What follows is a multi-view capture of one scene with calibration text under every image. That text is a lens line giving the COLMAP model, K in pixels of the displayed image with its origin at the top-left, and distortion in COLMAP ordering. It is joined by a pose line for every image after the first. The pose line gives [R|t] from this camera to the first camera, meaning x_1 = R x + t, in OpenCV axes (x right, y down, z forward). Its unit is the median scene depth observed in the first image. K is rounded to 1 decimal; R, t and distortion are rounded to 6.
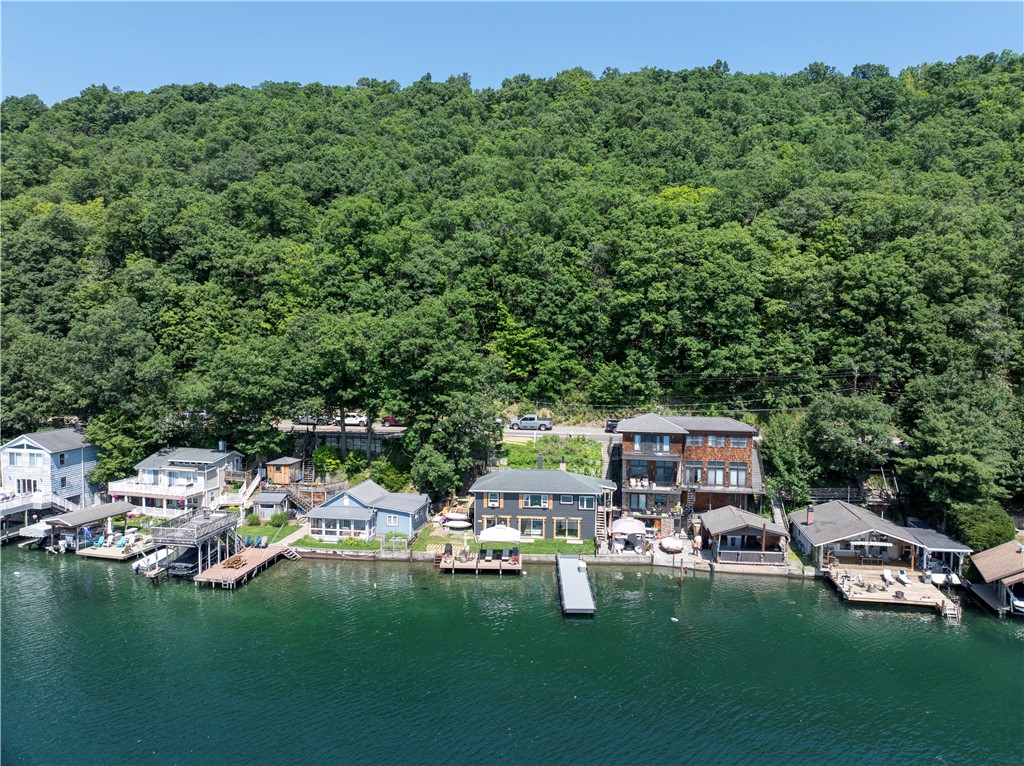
lens RADIAL K [[717.2, 0, 518.9], [0, 717.2, 382.8], [0, 0, 1]] dist [-0.030820, -0.005709]
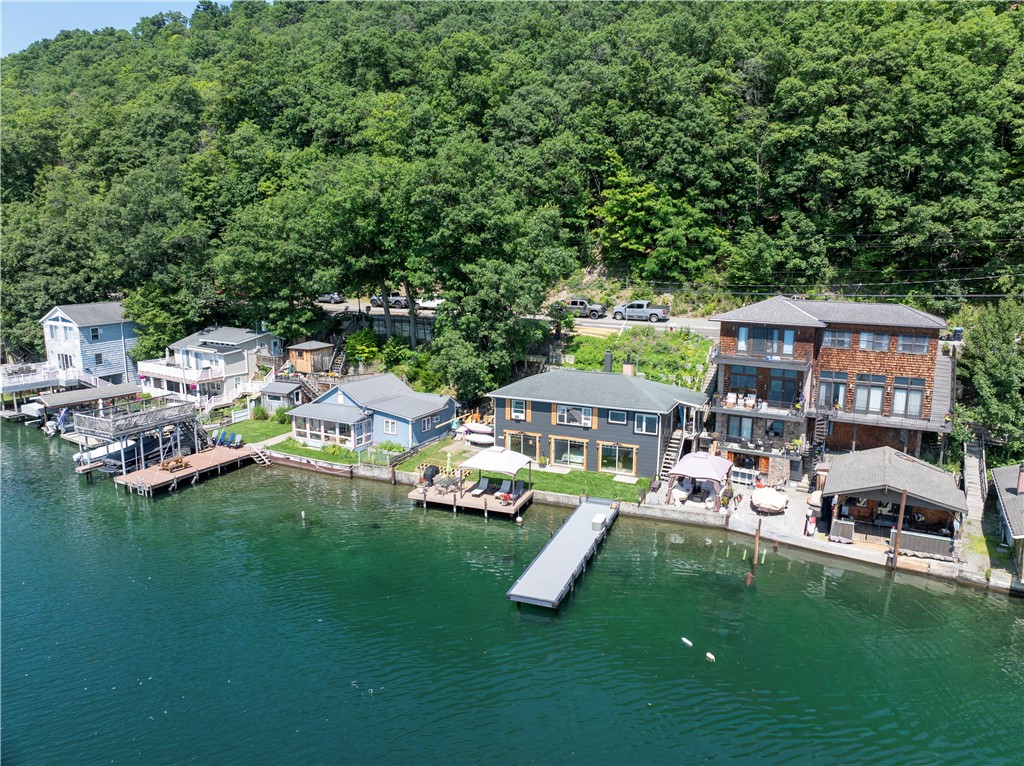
lens RADIAL K [[717.2, 0, 518.9], [0, 717.2, 382.8], [0, 0, 1]] dist [-0.030820, -0.005709]
pose [[0.943689, 0.059865, -0.325372, 0.170540], [-0.015105, 0.990263, 0.138387, 0.032882], [0.330488, -0.125679, 0.935405, 0.291447]]
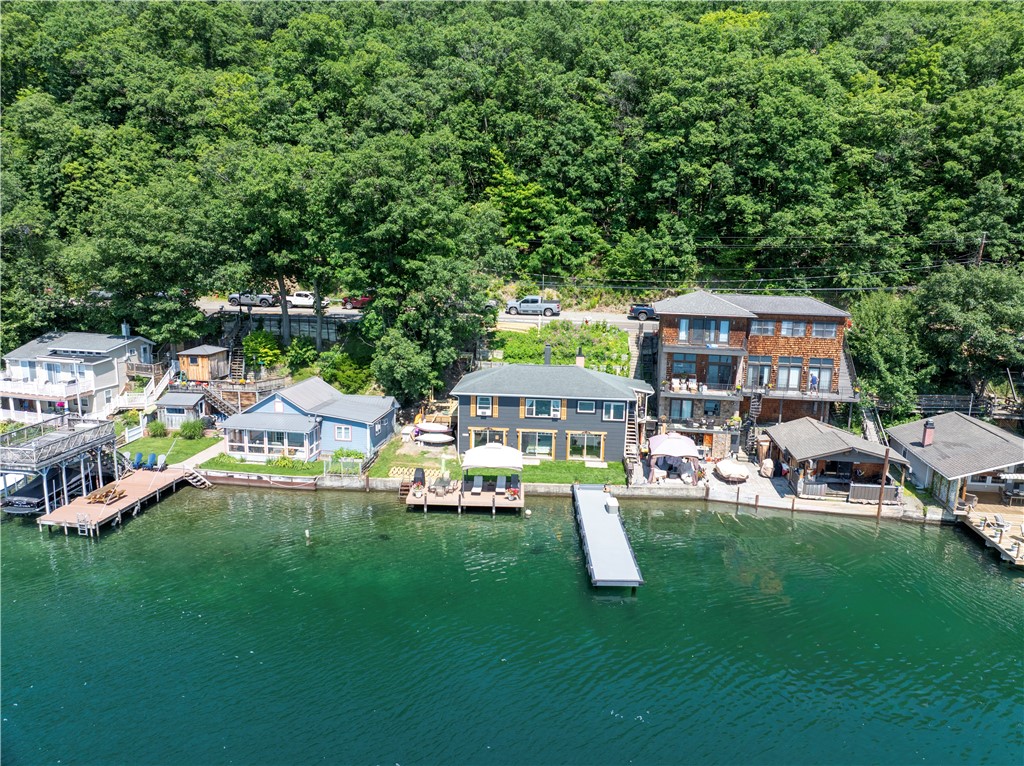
lens RADIAL K [[717.2, 0, 518.9], [0, 717.2, 382.8], [0, 0, 1]] dist [-0.030820, -0.005709]
pose [[0.999864, 0.010889, 0.012370, -0.008568], [-0.012533, 0.989825, 0.141734, 0.033029], [-0.010700, -0.141870, 0.989827, 0.253369]]
